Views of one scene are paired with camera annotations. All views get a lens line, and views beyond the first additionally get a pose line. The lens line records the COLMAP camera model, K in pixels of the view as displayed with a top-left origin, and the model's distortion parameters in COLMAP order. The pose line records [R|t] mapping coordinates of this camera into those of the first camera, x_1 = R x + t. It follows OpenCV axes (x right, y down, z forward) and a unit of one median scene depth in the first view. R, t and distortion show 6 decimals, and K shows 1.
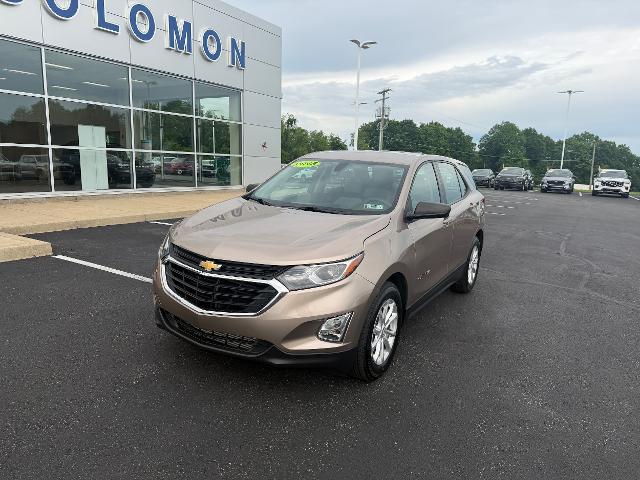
lens RADIAL K [[451.4, 0, 314.5], [0, 451.4, 240.8], [0, 0, 1]] dist [-0.006868, -0.006494]
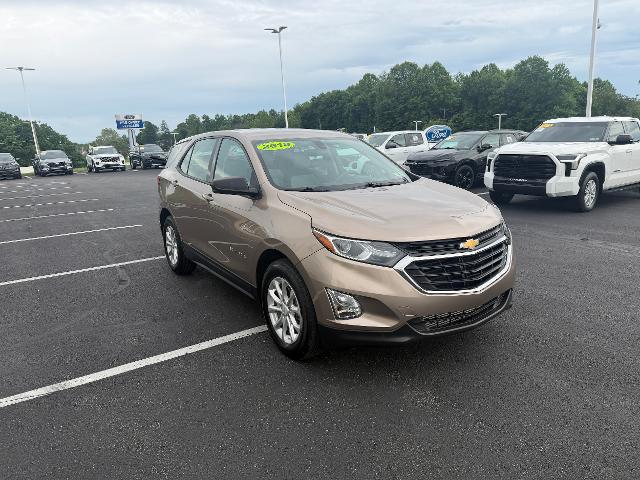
lens RADIAL K [[450.9, 0, 302.1], [0, 450.9, 249.2], [0, 0, 1]] dist [0.035334, -0.052581]
pose [[0.435754, -0.260173, 0.861643, -0.171274], [0.210914, 0.960172, 0.183260, -0.026523], [-0.875005, 0.101877, 0.473273, 0.116840]]
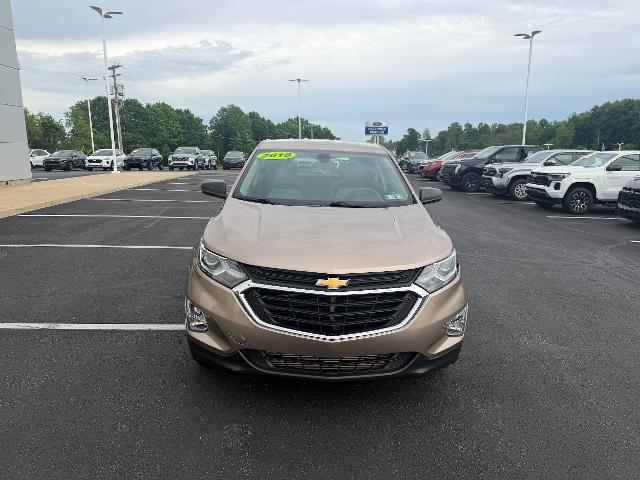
lens RADIAL K [[451.4, 0, 314.5], [0, 451.4, 240.8], [0, 0, 1]] dist [-0.006868, -0.006494]
pose [[0.836503, -0.126843, 0.533079, -0.095816], [0.106121, 0.991922, 0.069497, -0.011630], [-0.537587, -0.001564, 0.843207, 0.042586]]
